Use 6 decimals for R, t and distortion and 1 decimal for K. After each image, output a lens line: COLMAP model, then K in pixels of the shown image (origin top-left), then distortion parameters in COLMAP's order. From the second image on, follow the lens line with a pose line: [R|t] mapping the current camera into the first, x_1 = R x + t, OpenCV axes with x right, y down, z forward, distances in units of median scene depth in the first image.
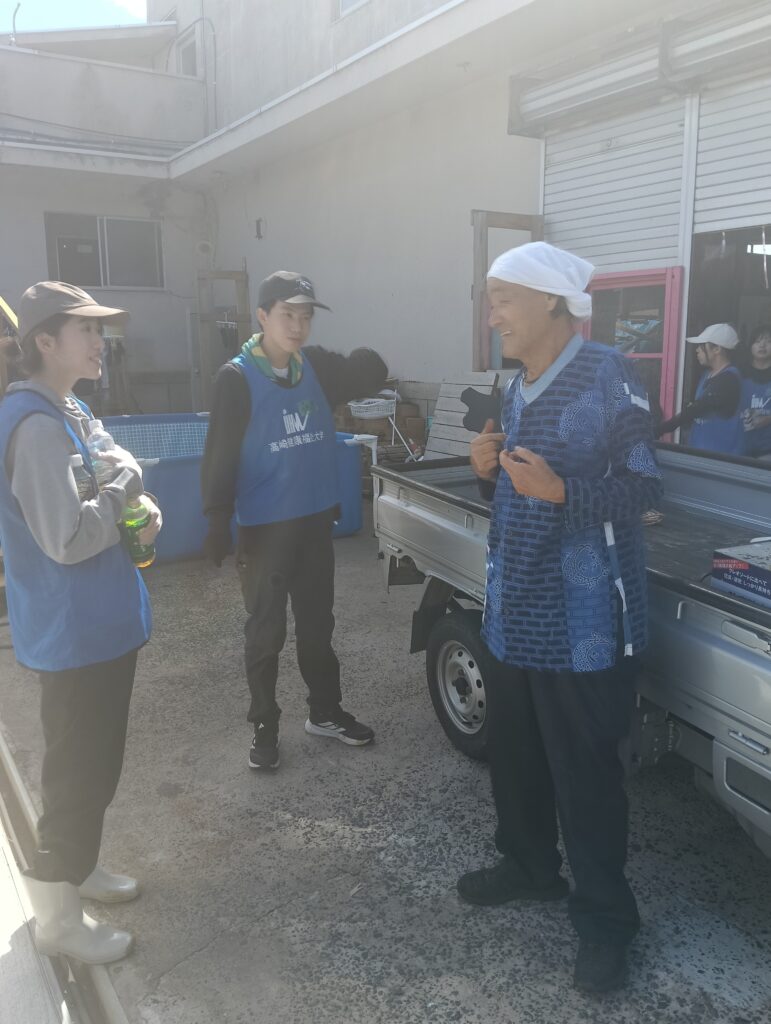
lens RADIAL K [[849.0, 0, 386.1], [0, 849.0, 512.4], [0, 0, 1]] dist [-0.003098, -0.003007]
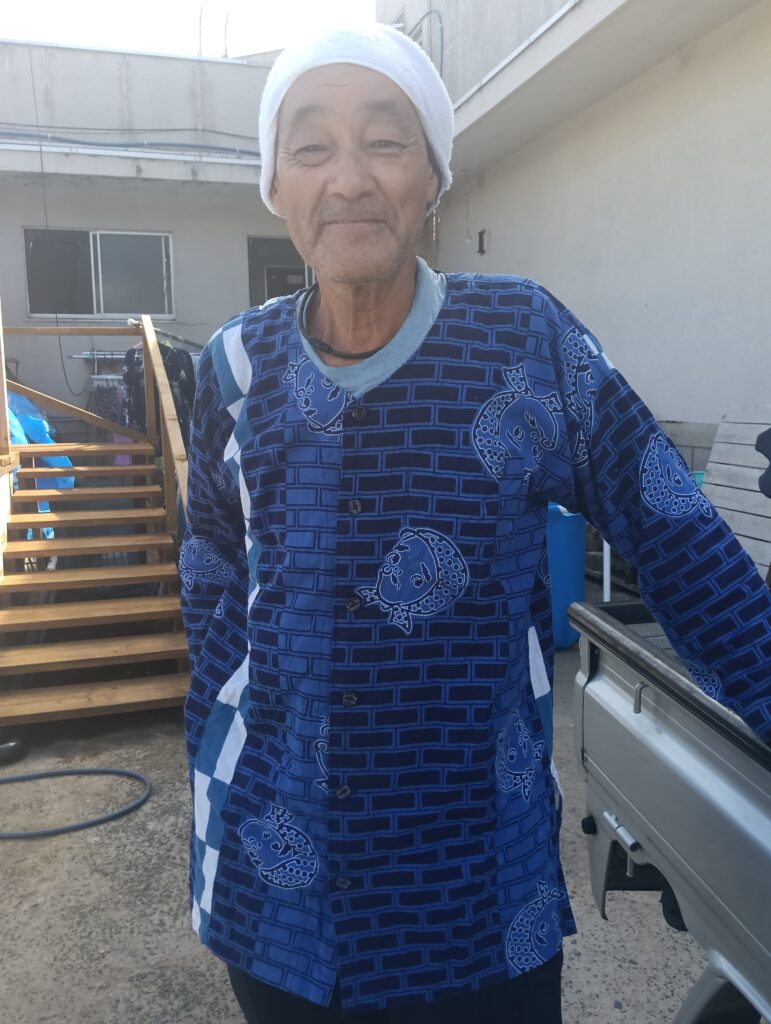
lens RADIAL K [[849.0, 0, 382.9], [0, 849.0, 511.3], [0, 0, 1]] dist [-0.003098, -0.003007]
pose [[0.958676, 0.036426, -0.282159, 0.003479], [-0.052254, 0.997442, -0.048772, -0.029030], [0.279661, 0.061500, 0.958127, 0.231685]]
